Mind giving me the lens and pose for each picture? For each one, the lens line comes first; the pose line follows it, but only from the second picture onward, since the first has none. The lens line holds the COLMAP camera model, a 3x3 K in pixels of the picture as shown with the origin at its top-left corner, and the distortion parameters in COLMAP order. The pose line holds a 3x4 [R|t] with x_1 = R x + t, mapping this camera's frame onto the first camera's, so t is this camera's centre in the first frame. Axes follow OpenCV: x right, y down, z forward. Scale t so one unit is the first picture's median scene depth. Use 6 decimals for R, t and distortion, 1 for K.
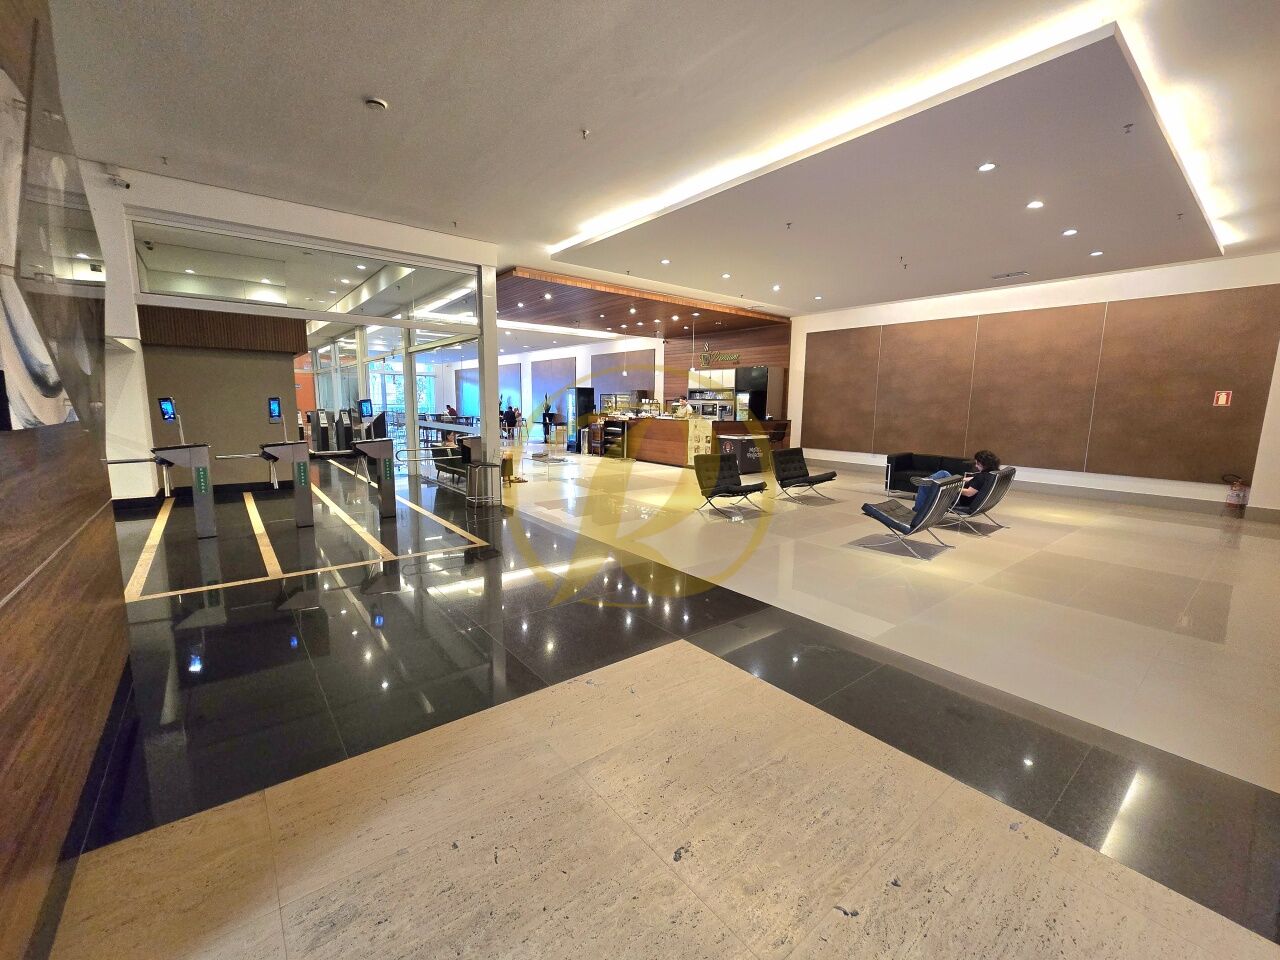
lens RADIAL K [[529.1, 0, 639.0], [0, 529.1, 480.0], [0, 0, 1]] dist [-0.003618, -0.000091]
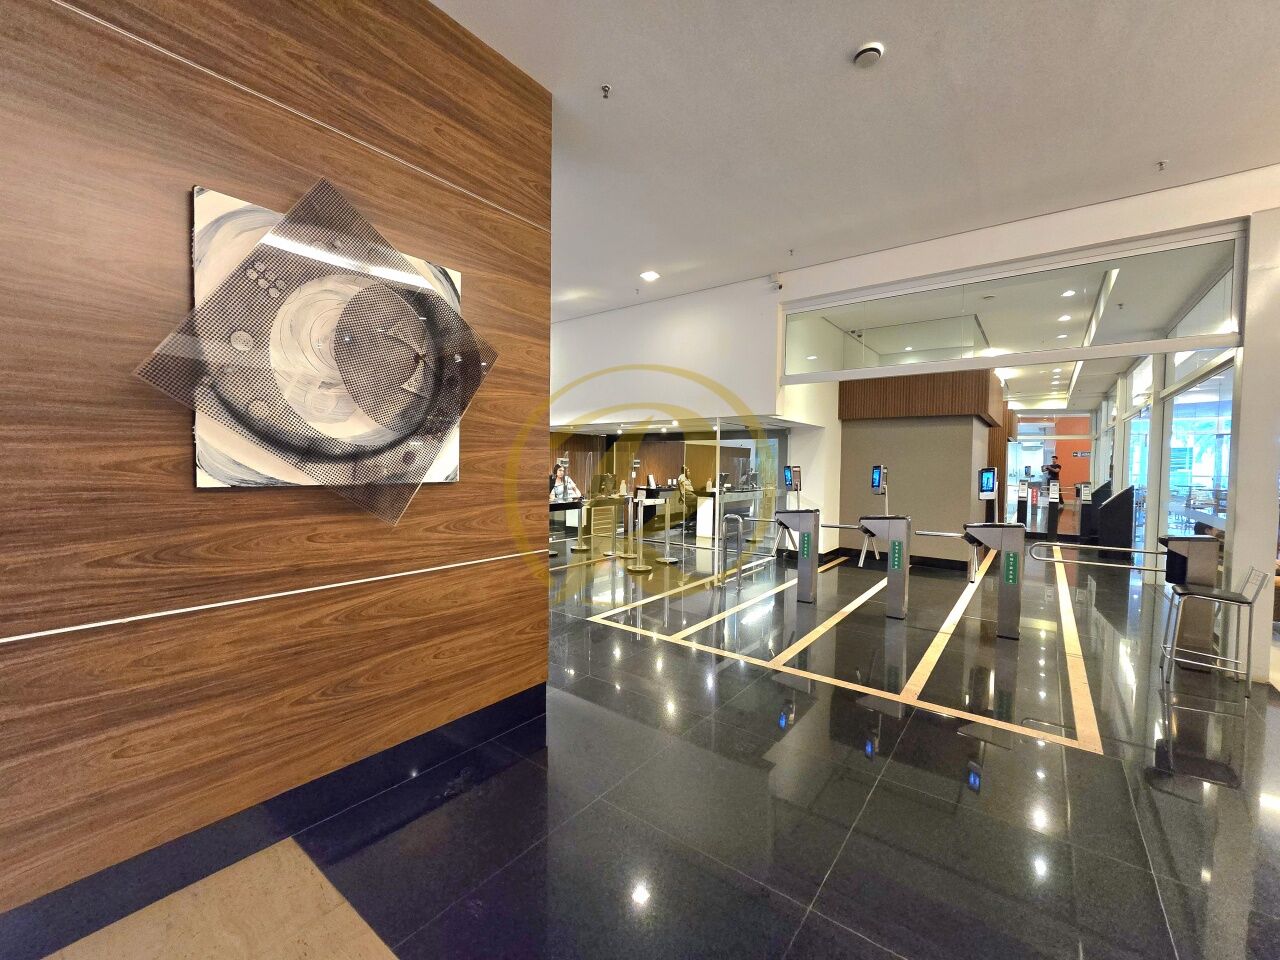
lens RADIAL K [[529.1, 0, 639.2], [0, 529.1, 479.7], [0, 0, 1]] dist [-0.003618, -0.000091]
pose [[0.240023, 0.020526, -0.970550, 0.069562], [-0.149060, 0.988699, -0.015954, -0.048392], [0.959255, 0.148500, 0.240371, 0.334822]]
